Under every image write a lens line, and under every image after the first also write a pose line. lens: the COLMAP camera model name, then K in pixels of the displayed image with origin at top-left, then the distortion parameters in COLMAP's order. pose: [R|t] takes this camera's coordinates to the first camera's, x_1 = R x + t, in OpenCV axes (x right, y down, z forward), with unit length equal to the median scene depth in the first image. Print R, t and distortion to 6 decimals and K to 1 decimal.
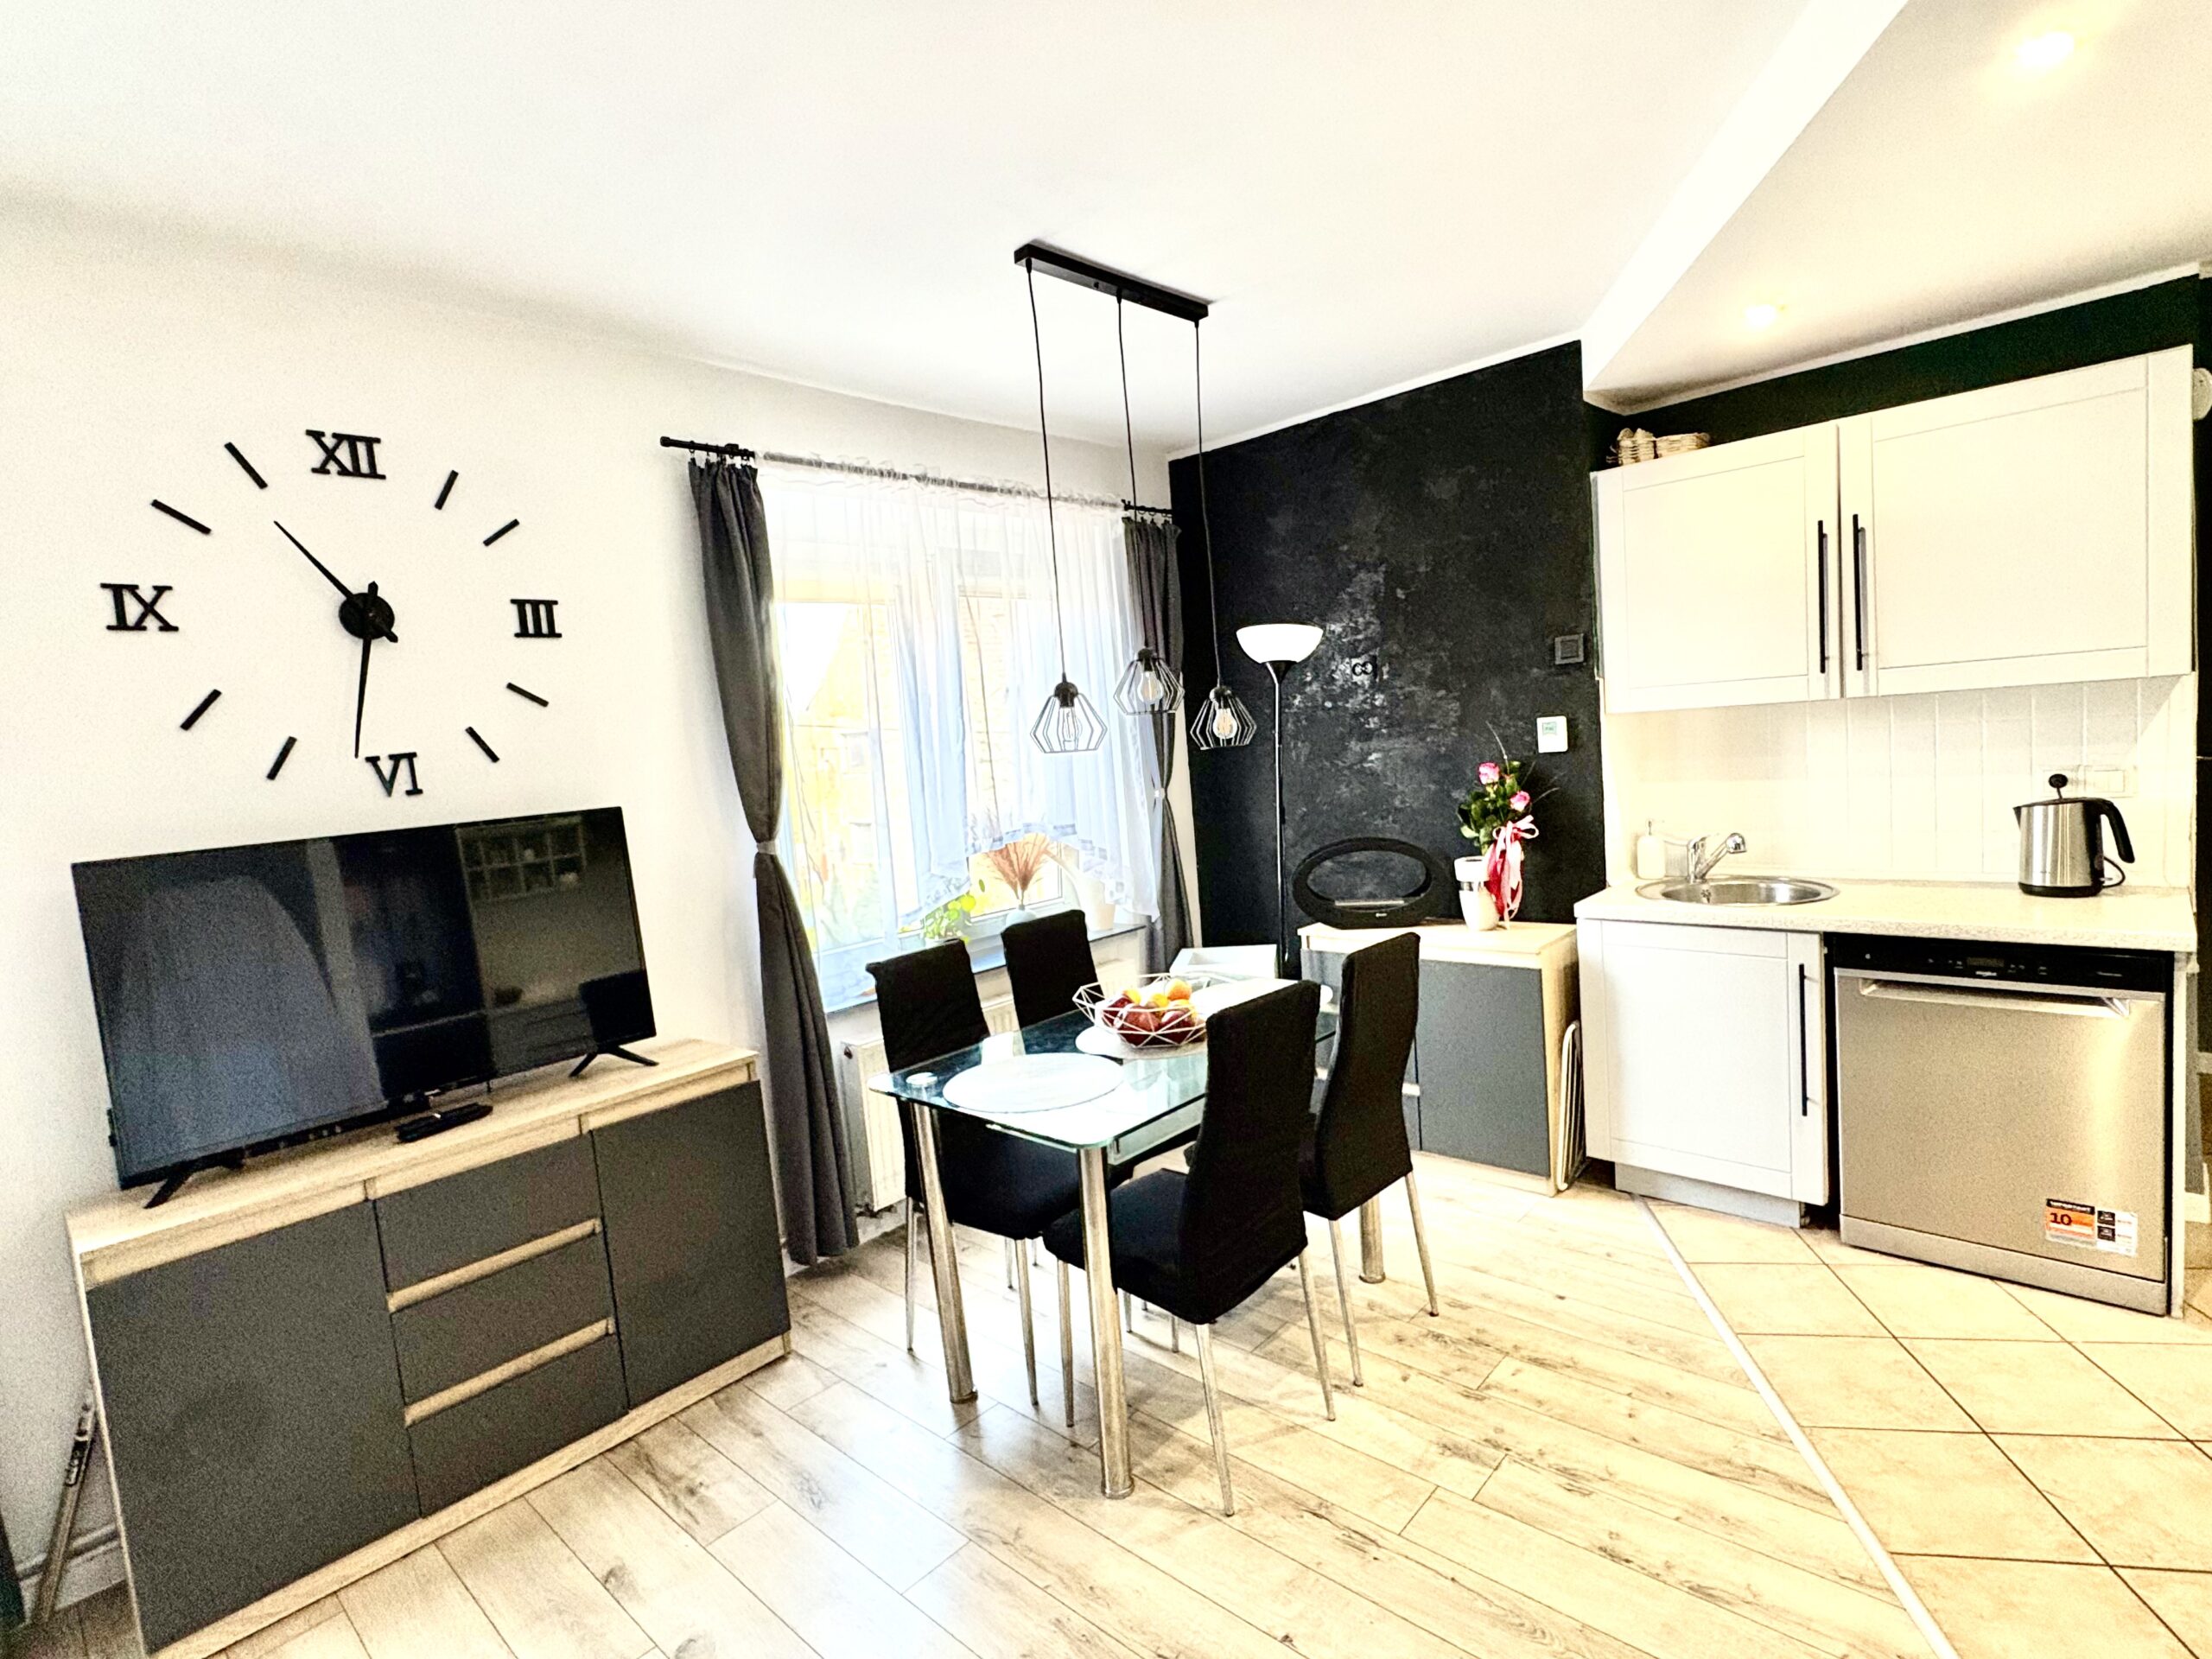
lens RADIAL K [[1091.2, 0, 1098.7], [0, 1091.2, 829.8], [0, 0, 1]] dist [0.000890, 0.000963]
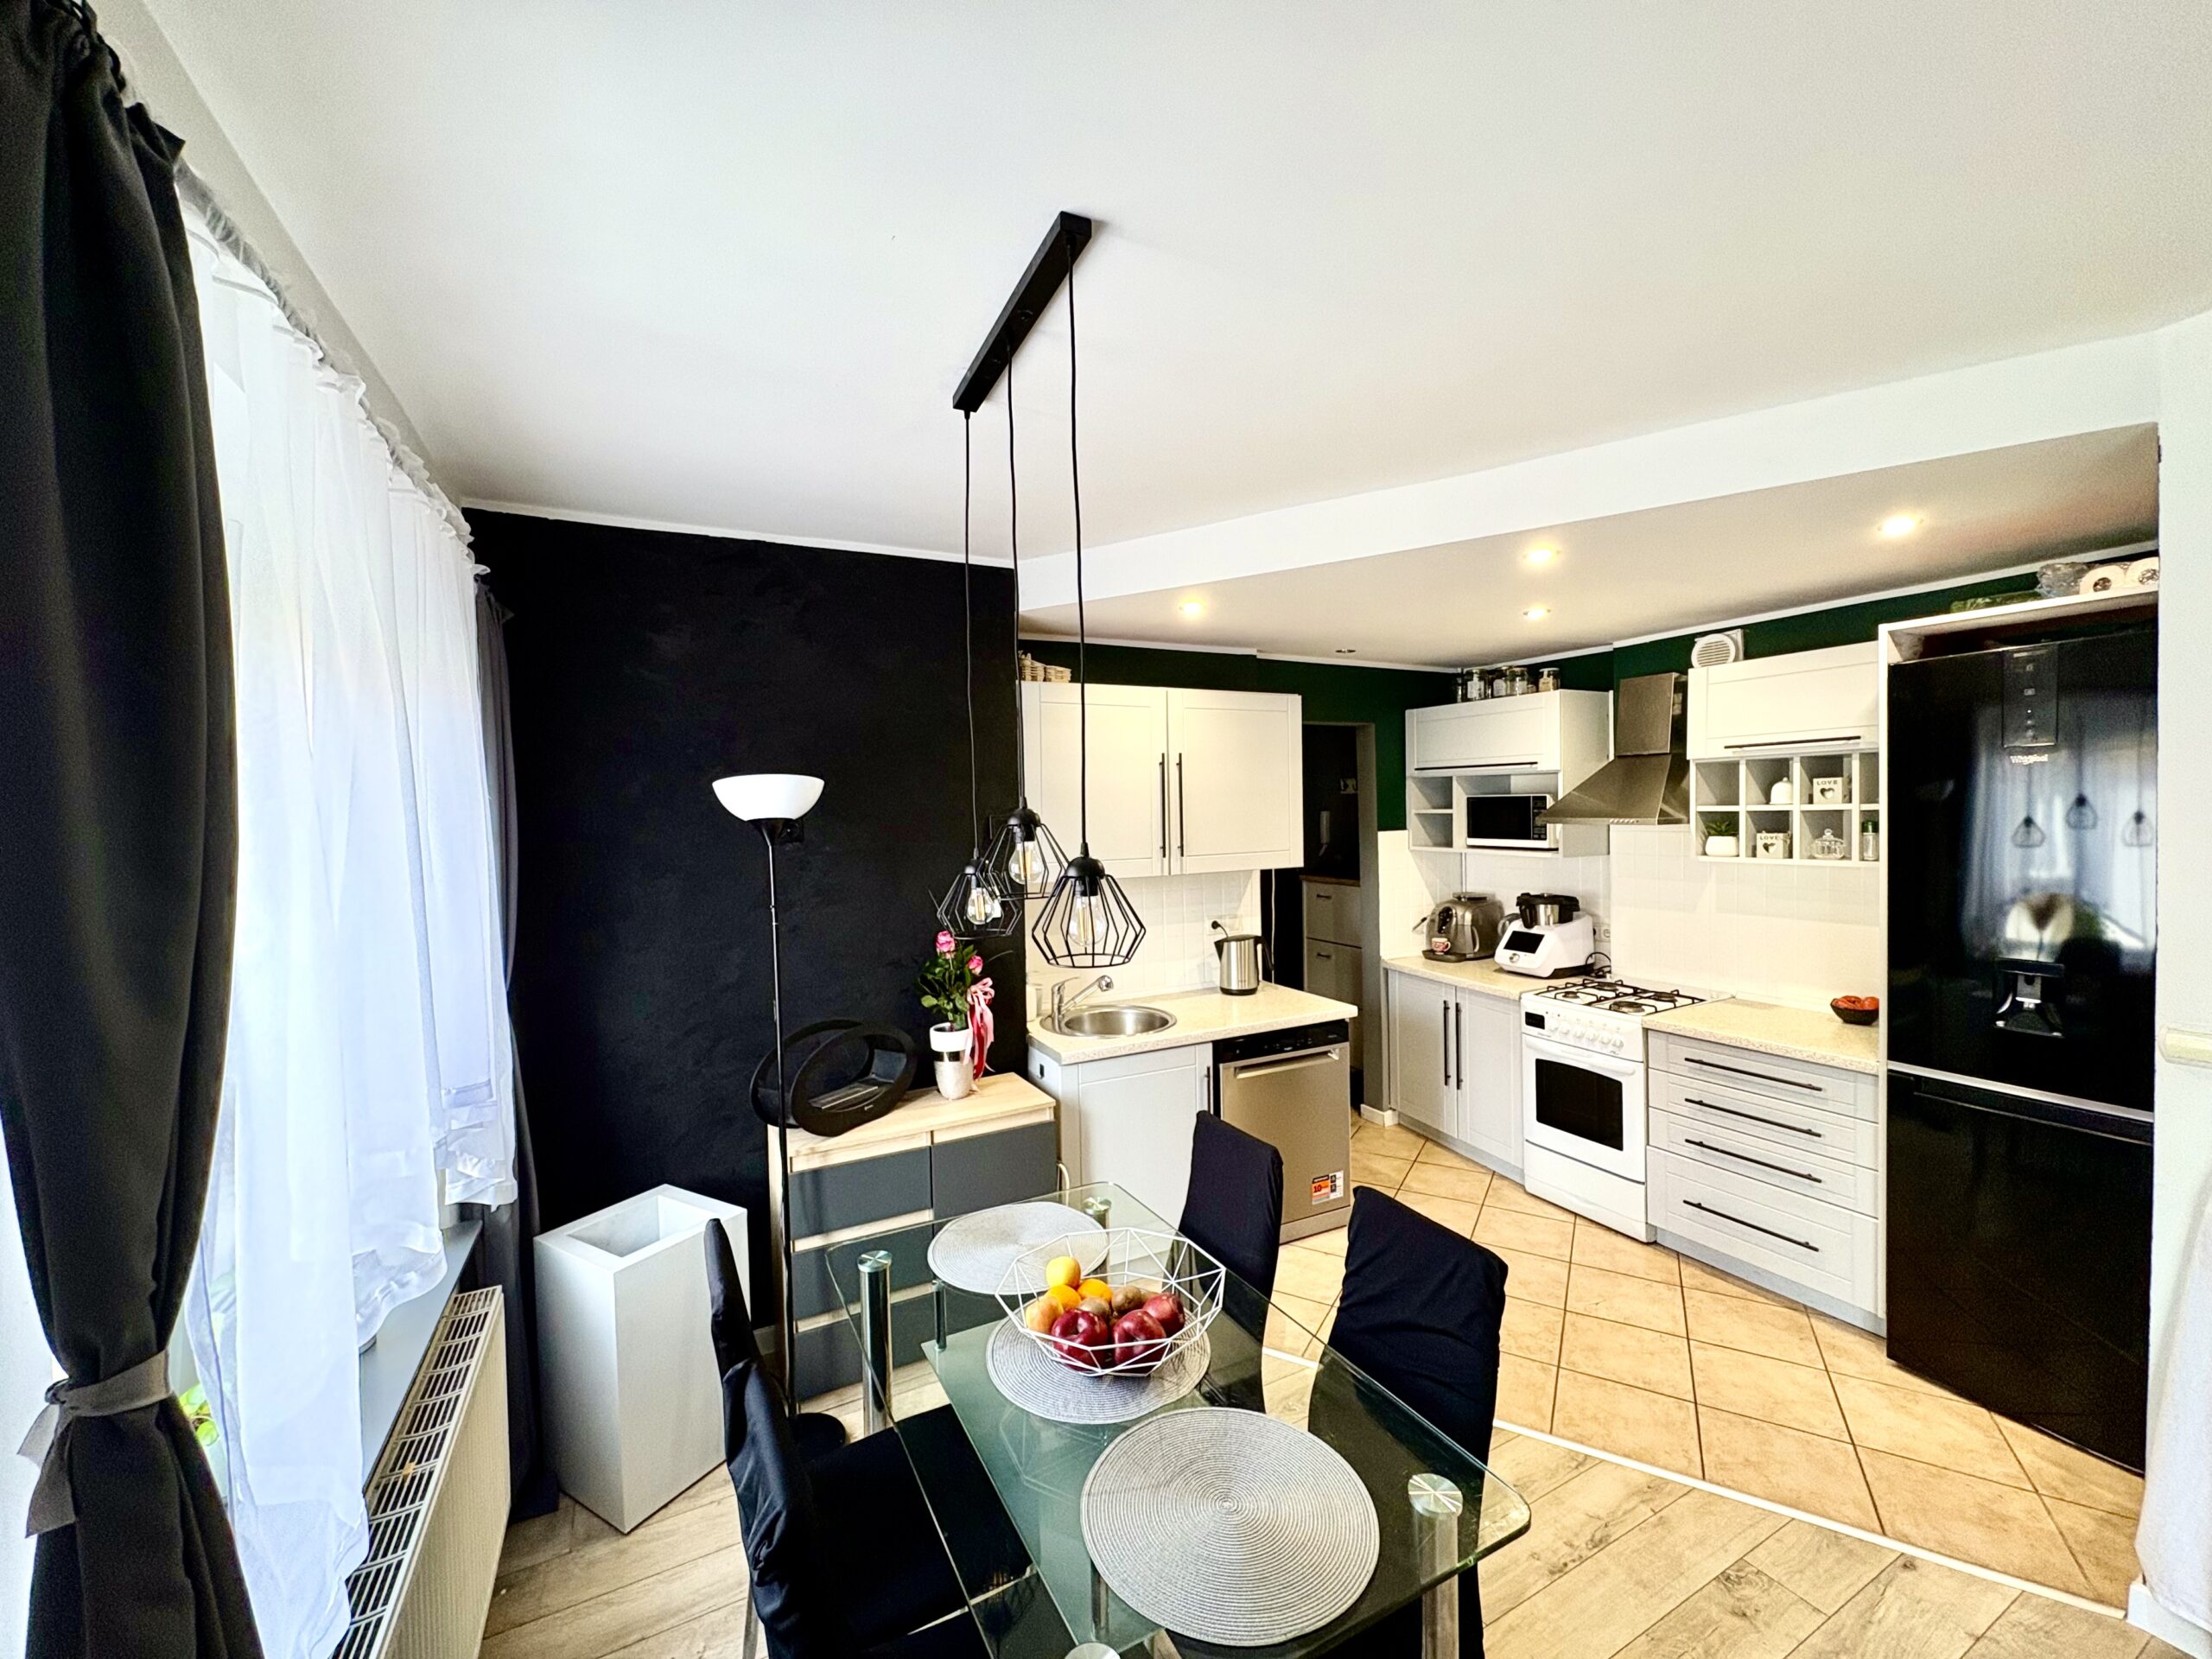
lens RADIAL K [[882.3, 0, 1102.7], [0, 882.3, 828.8], [0, 0, 1]] dist [0.001257, 0.000564]
pose [[0.336734, 0.051815, 0.940173, -0.542450], [0.080513, 0.993243, -0.083577, -0.107492], [-0.938151, 0.103840, 0.330287, 0.821870]]
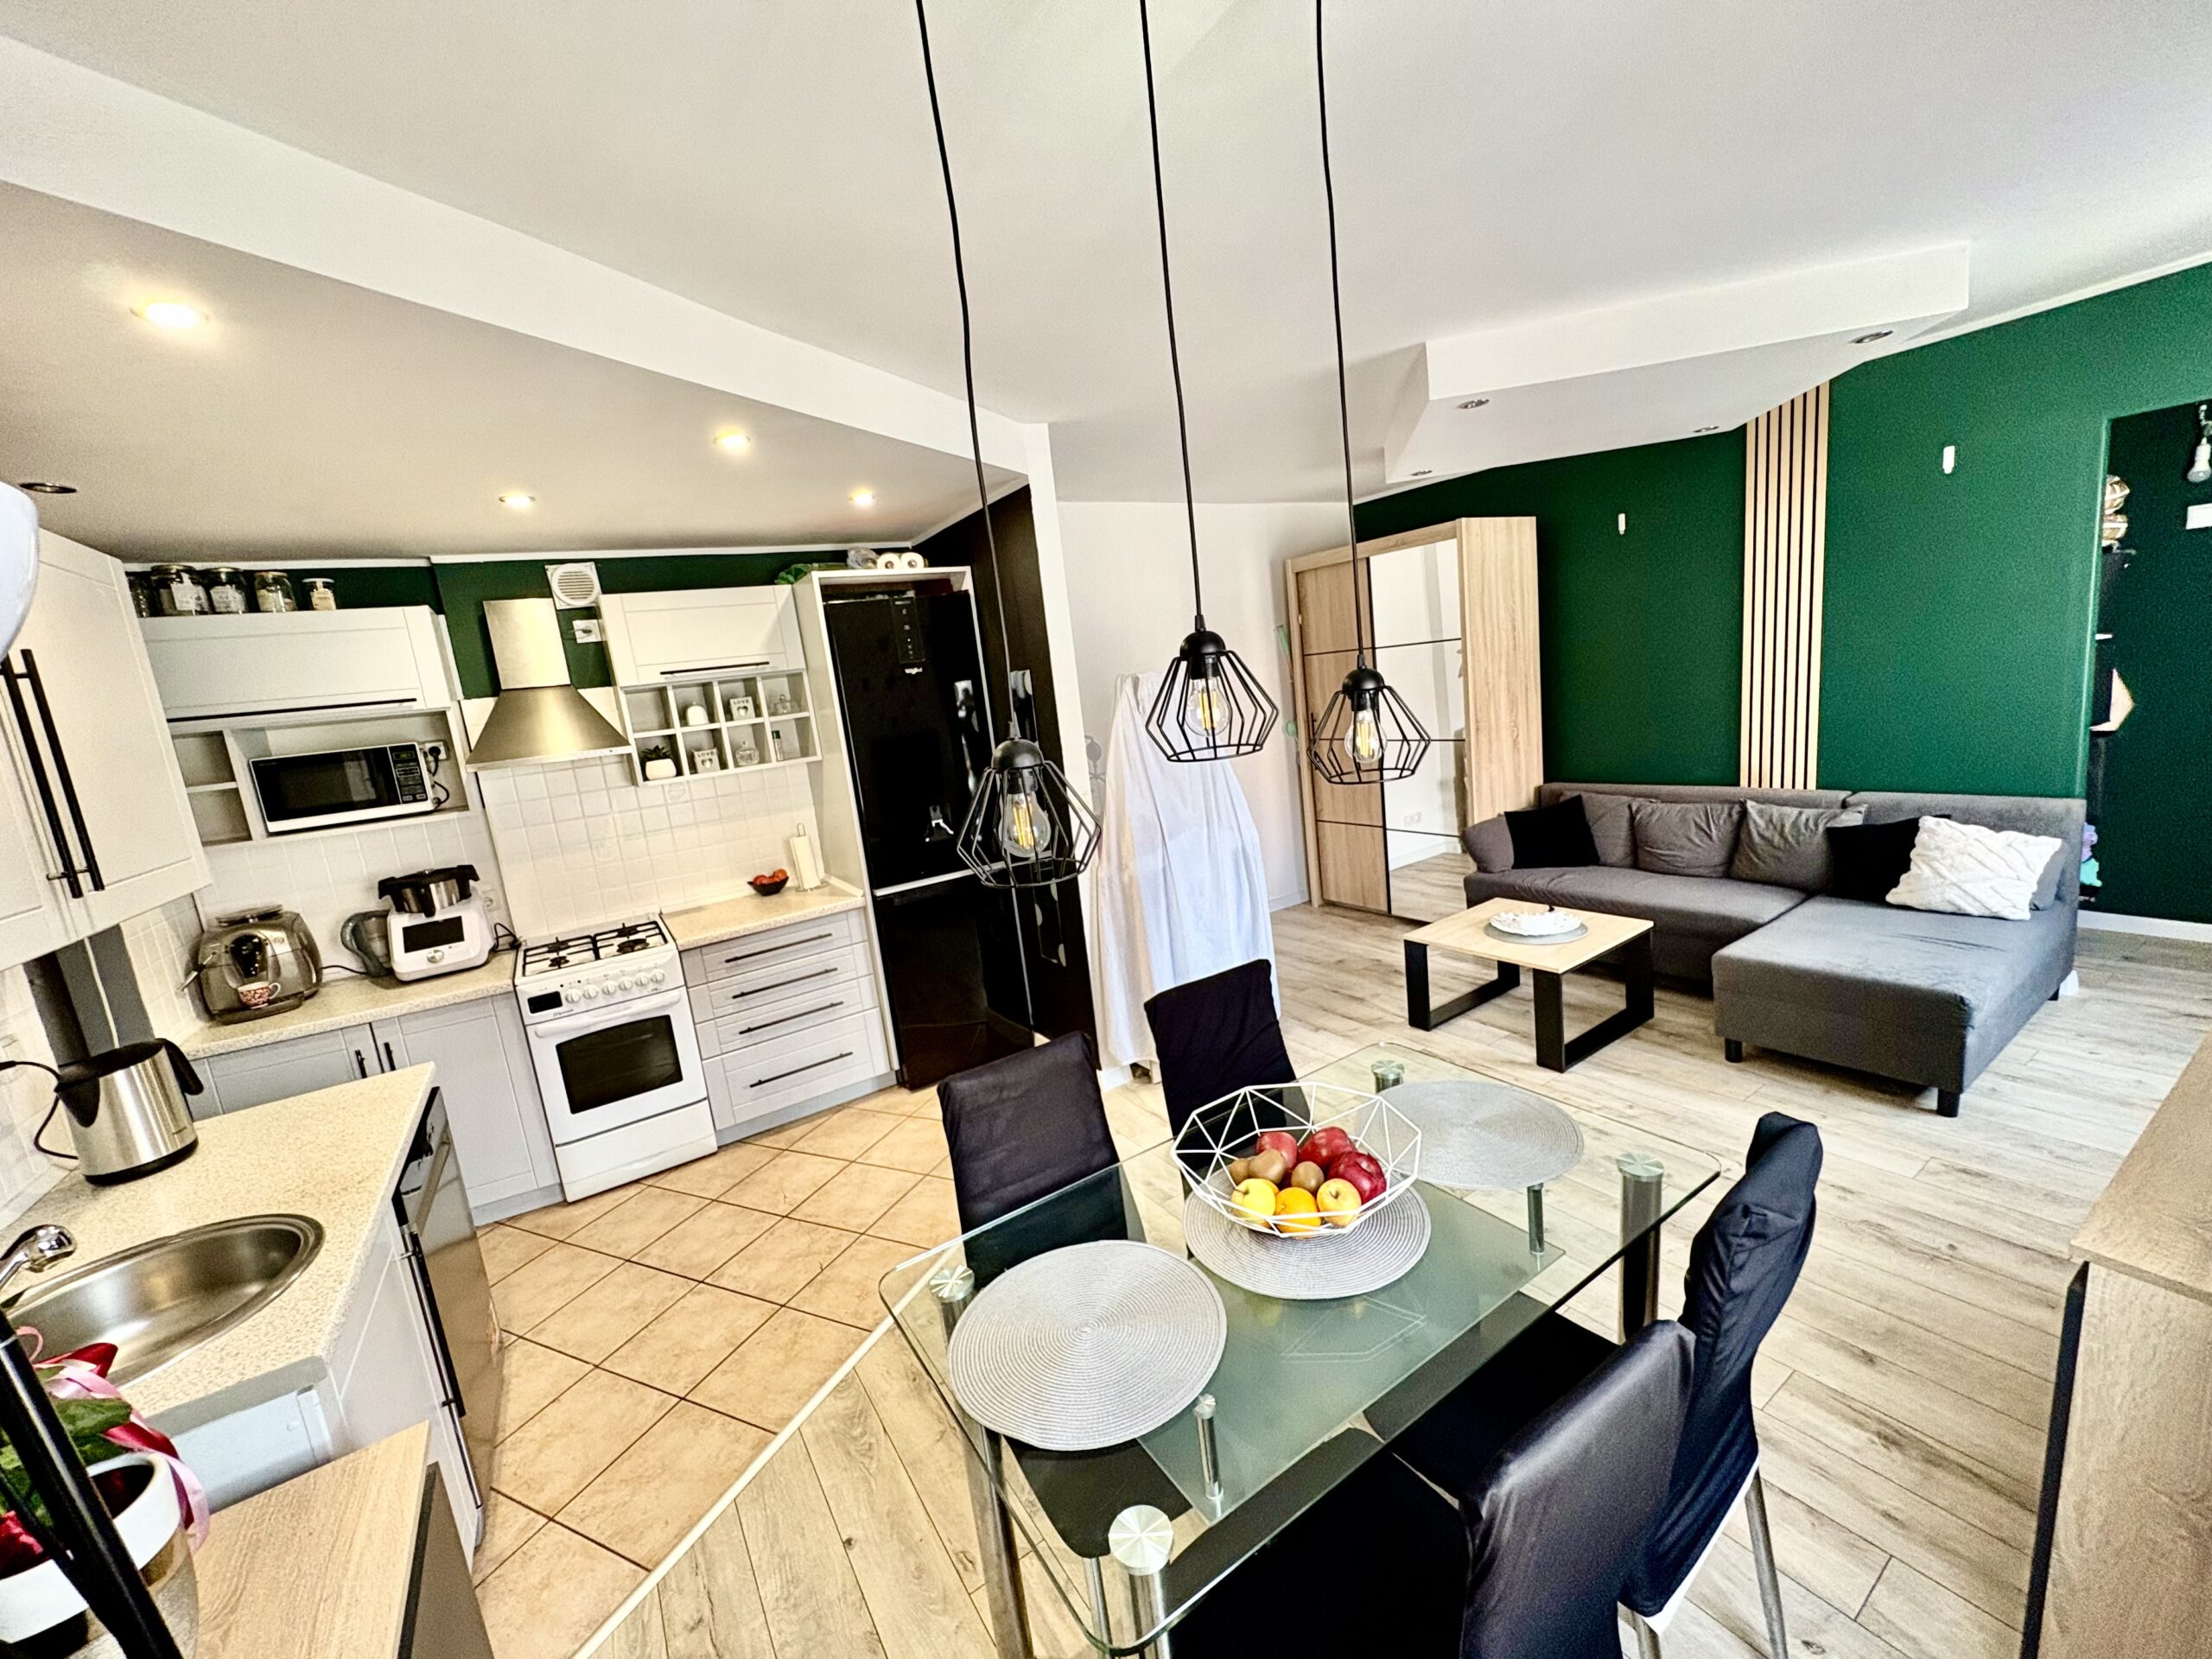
lens RADIAL K [[882.3, 0, 1102.7], [0, 882.3, 828.8], [0, 0, 1]] dist [0.001257, 0.000564]
pose [[-0.948545, 0.148717, 0.279545, -0.017056], [0.217399, 0.947749, 0.233474, -0.203087], [-0.230217, 0.282233, -0.931313, 1.563865]]
